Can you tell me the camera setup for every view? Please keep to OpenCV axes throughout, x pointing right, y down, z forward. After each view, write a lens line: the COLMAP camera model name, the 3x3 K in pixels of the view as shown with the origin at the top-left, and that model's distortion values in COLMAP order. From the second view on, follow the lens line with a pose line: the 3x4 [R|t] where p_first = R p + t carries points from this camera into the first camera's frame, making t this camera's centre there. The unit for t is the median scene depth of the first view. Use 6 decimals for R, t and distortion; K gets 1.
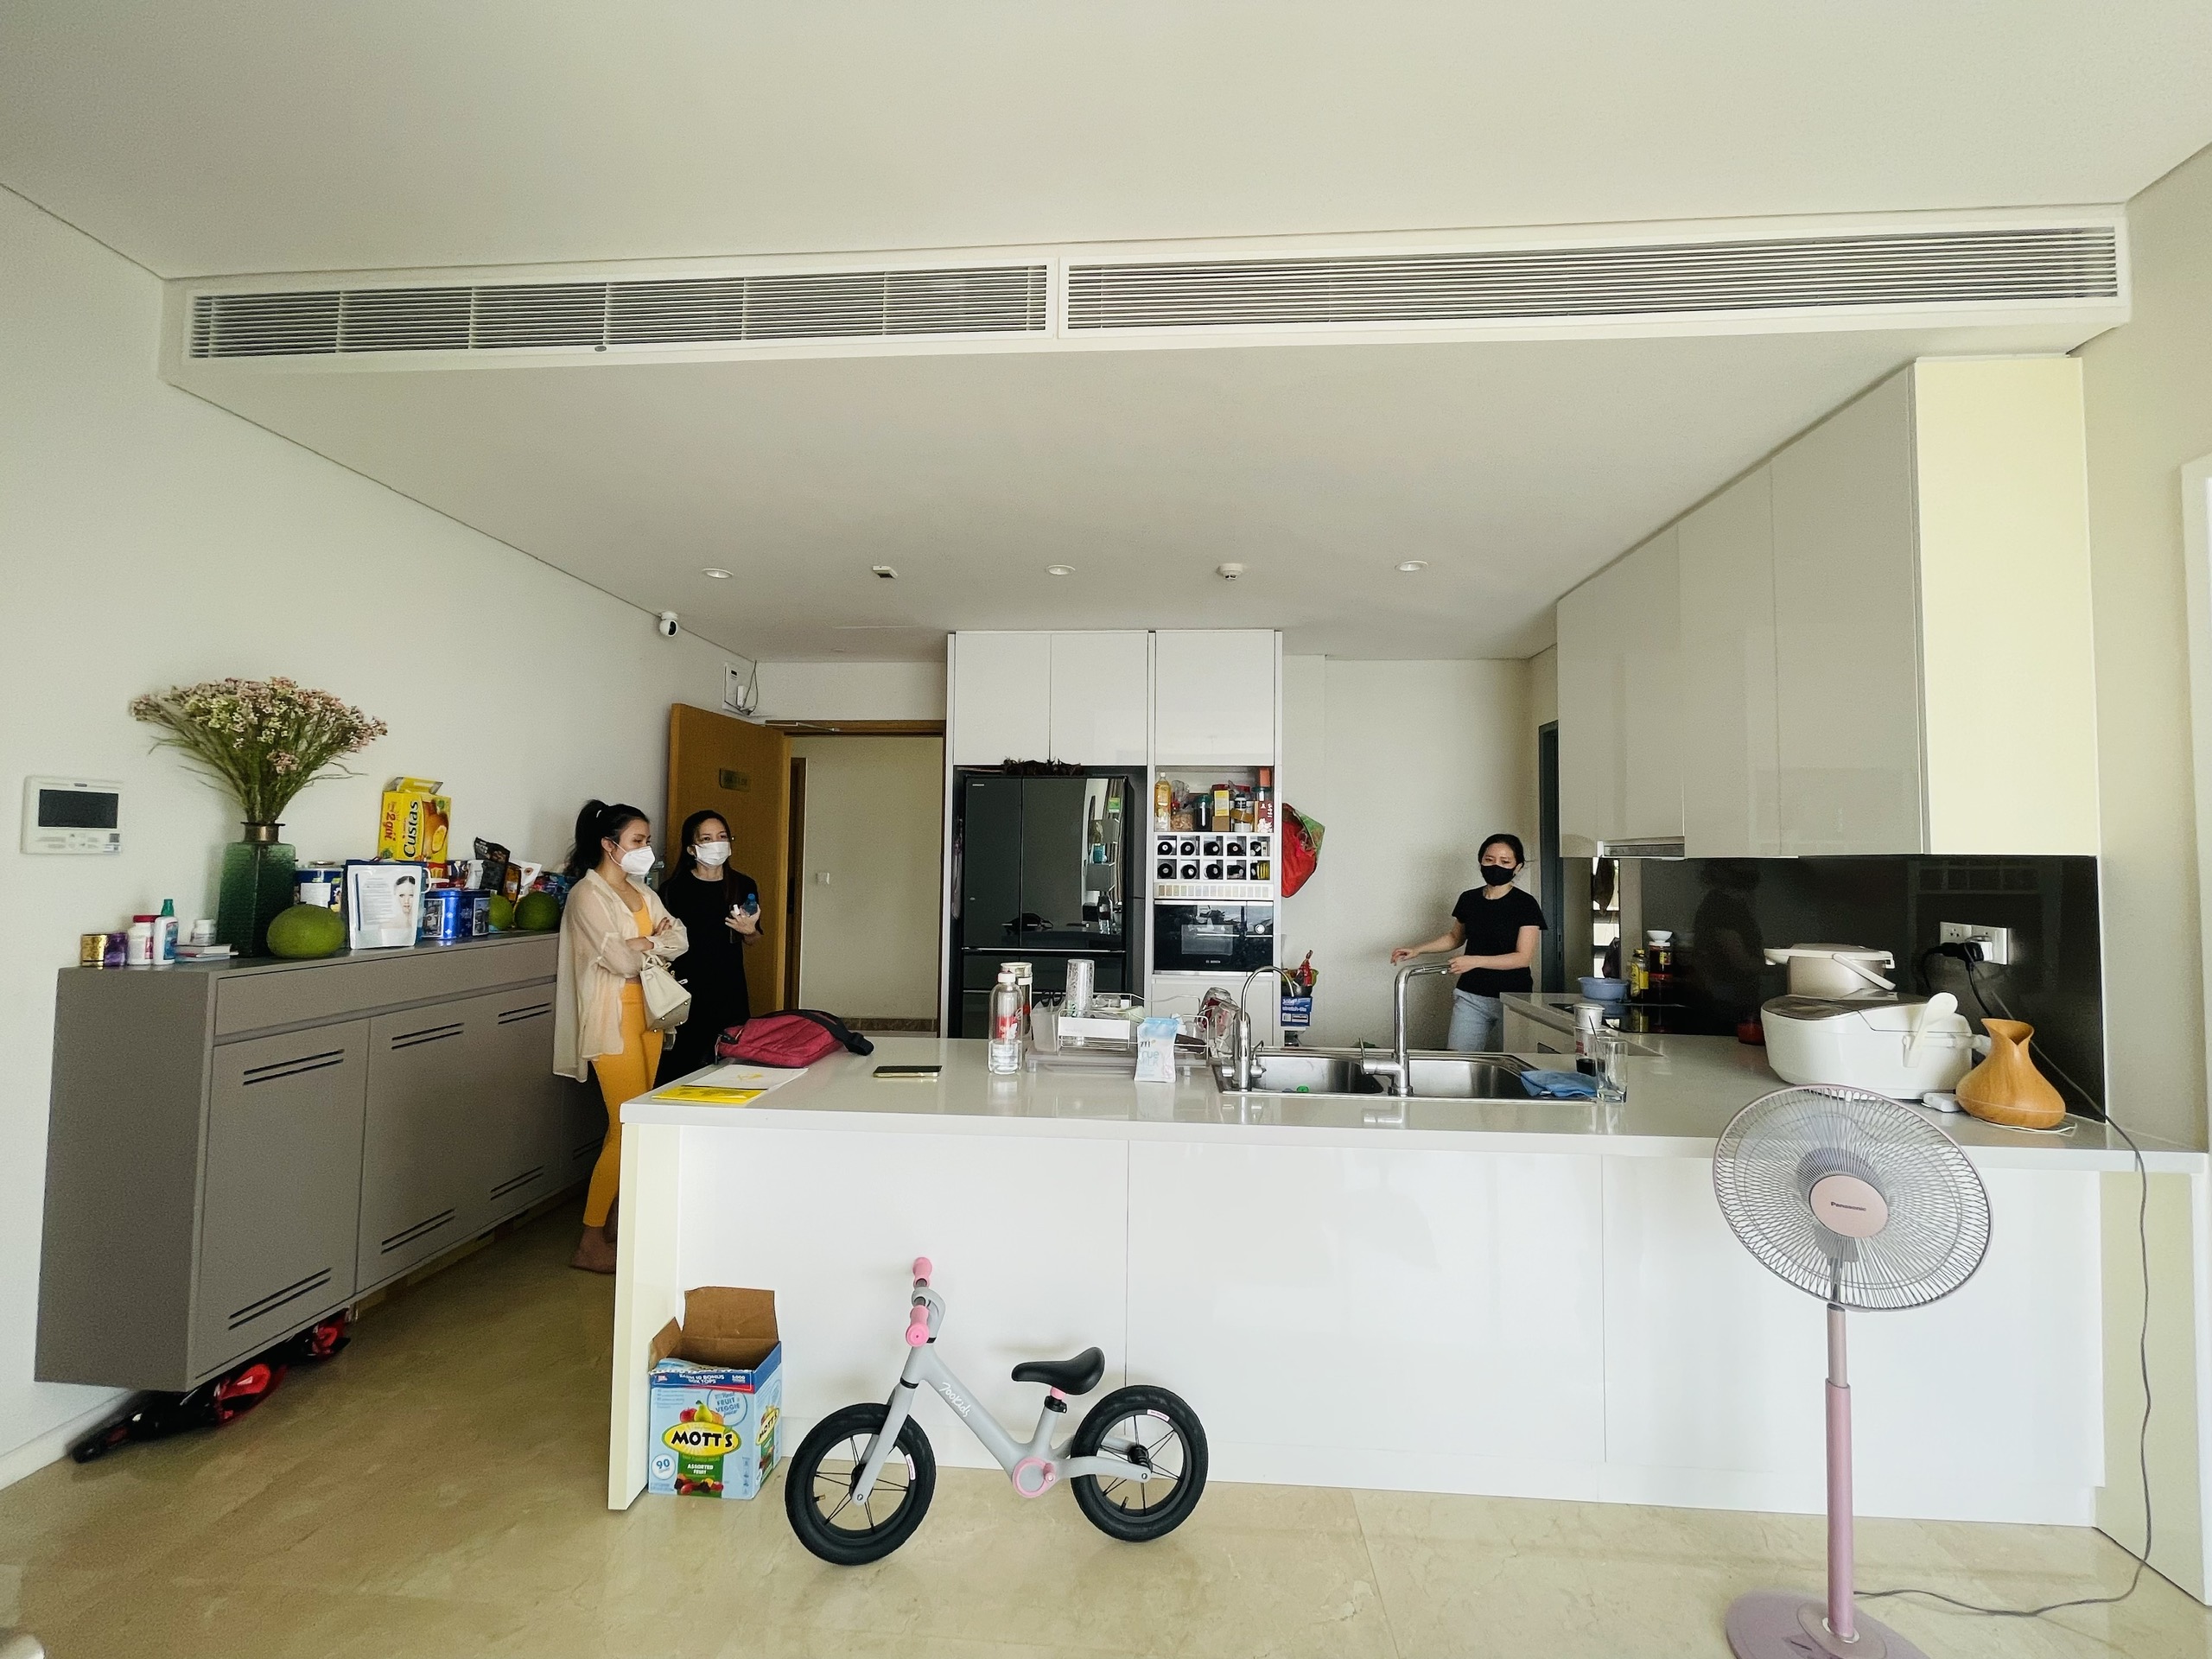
lens RADIAL K [[896.6, 0, 1089.0], [0, 896.6, 824.1], [0, 0, 1]] dist [0.005197, -0.000125]
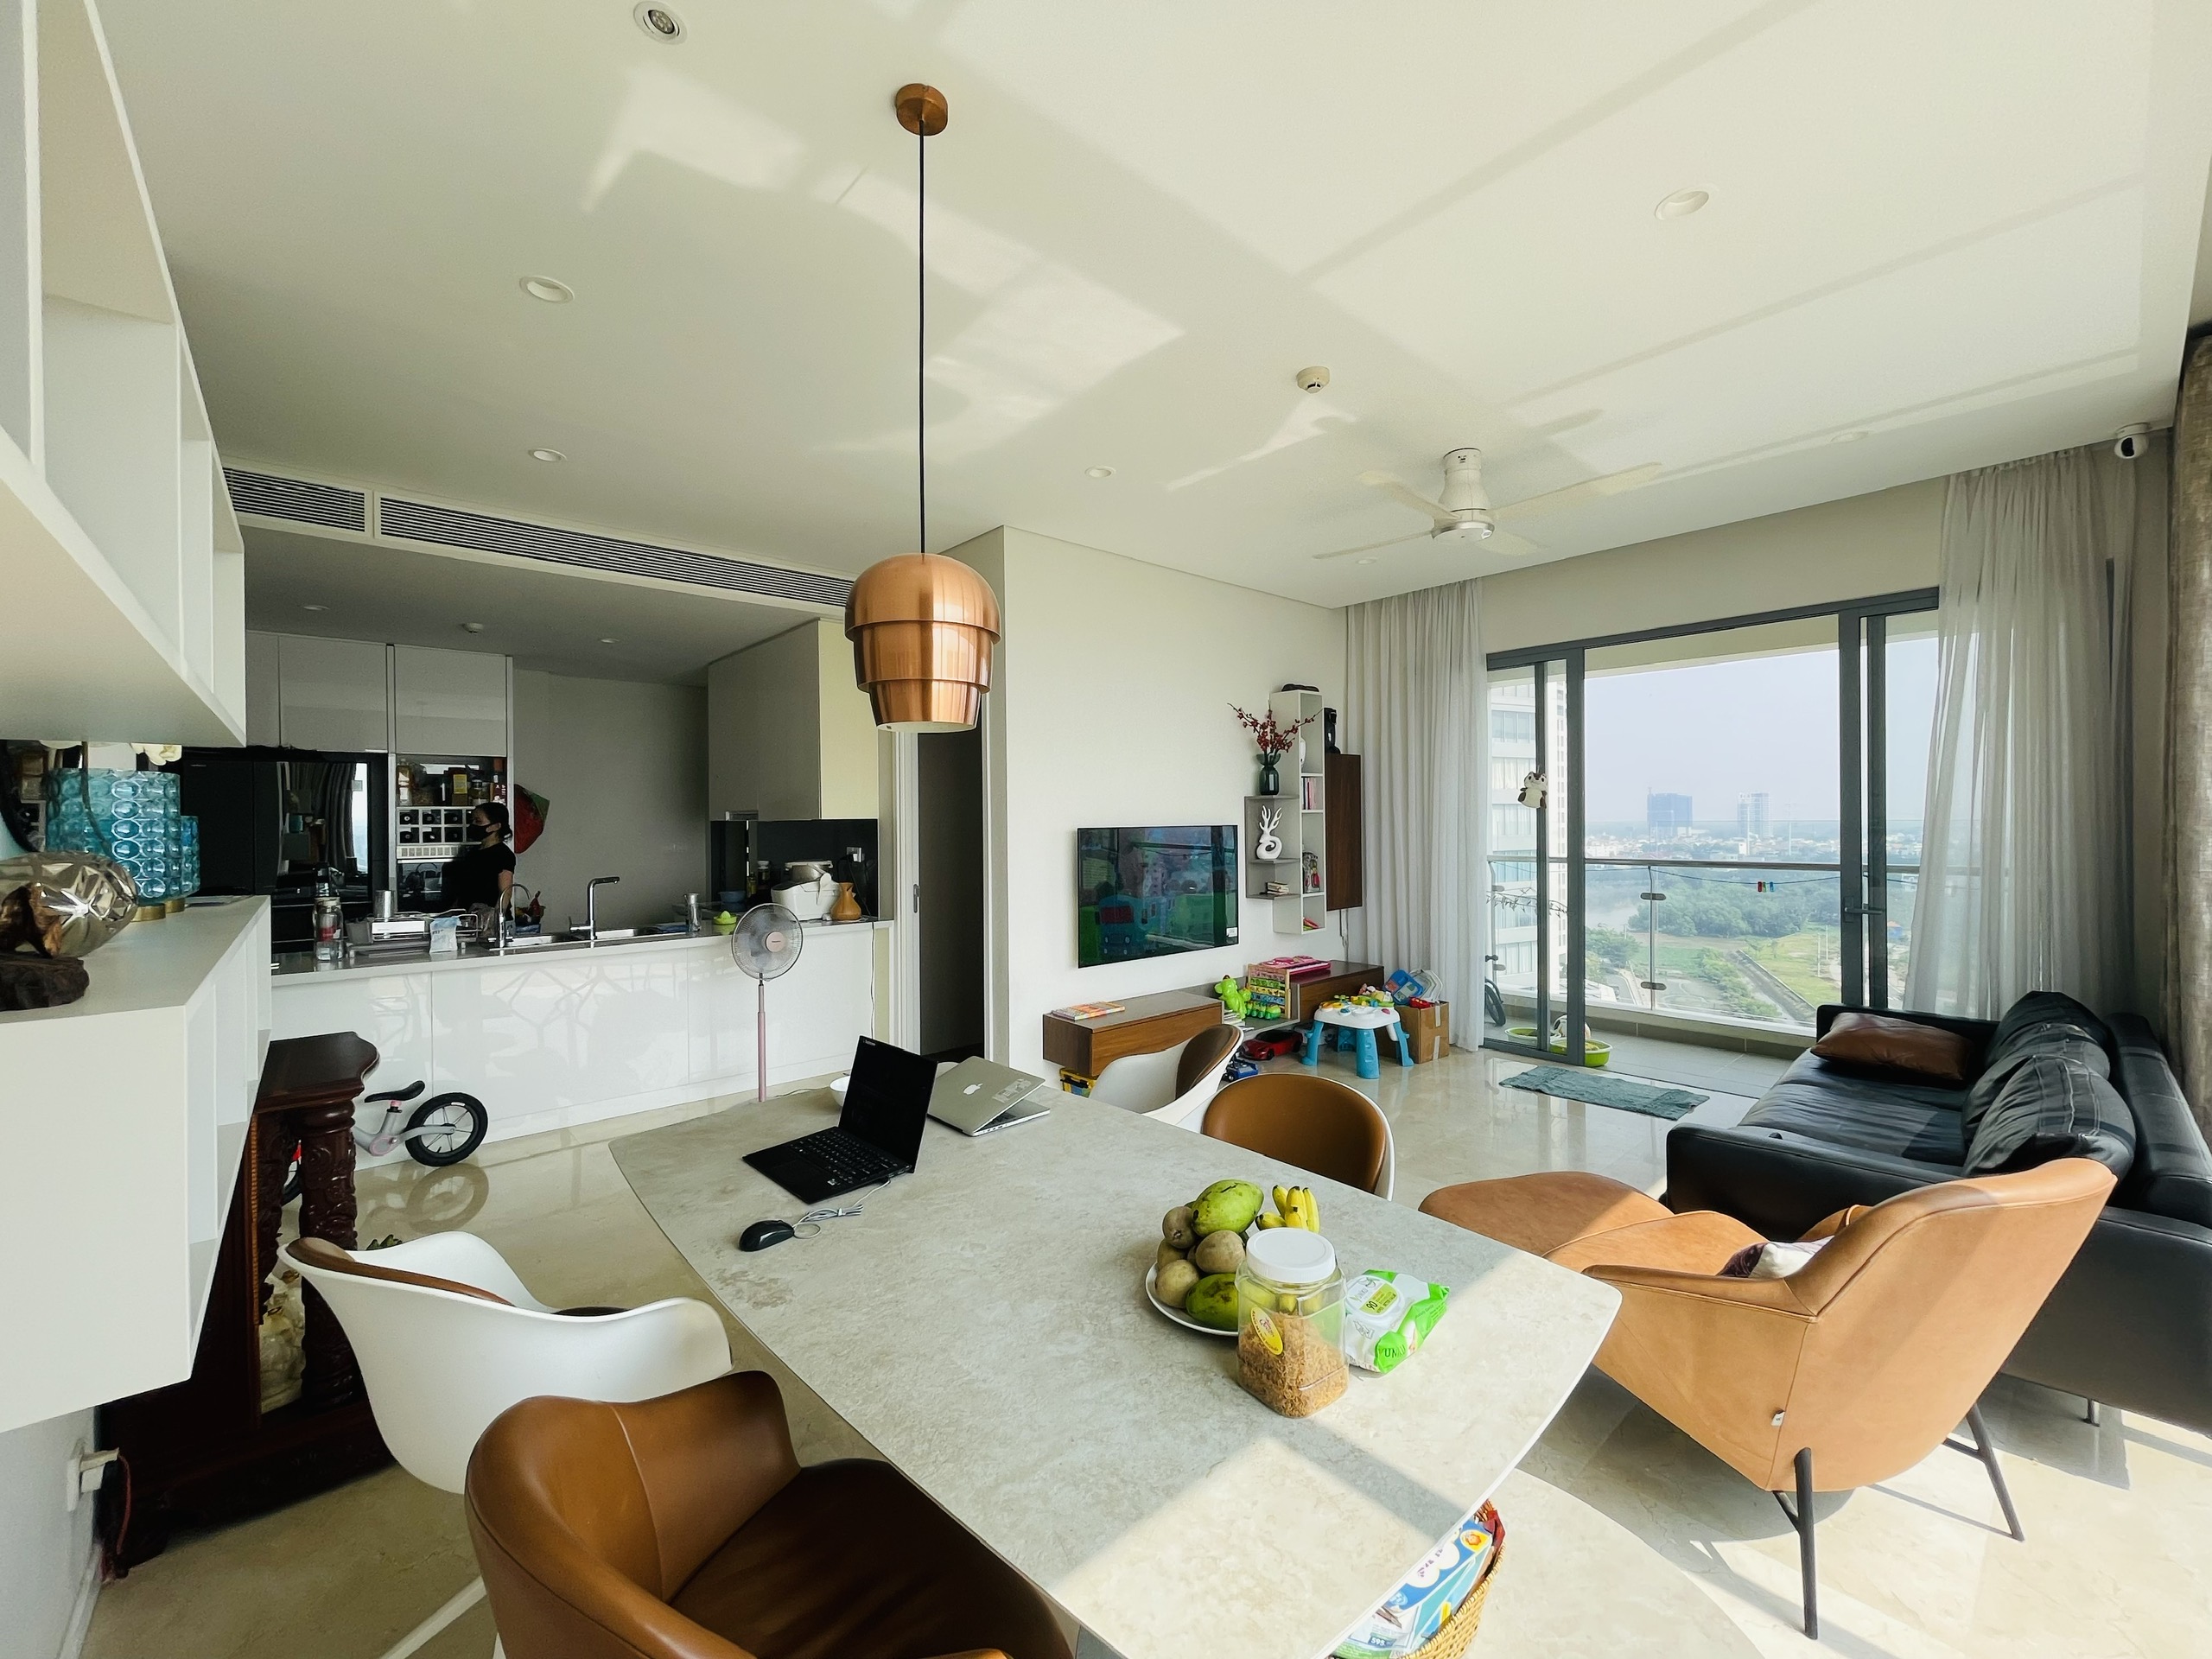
lens RADIAL K [[896.6, 0, 1090.4], [0, 896.6, 822.1], [0, 0, 1]] dist [0.005197, -0.000125]
pose [[0.699049, -0.020292, 0.714786, -0.262666], [-0.010685, 0.999189, 0.038815, -0.050073], [-0.714994, -0.034771, 0.698265, -1.023060]]
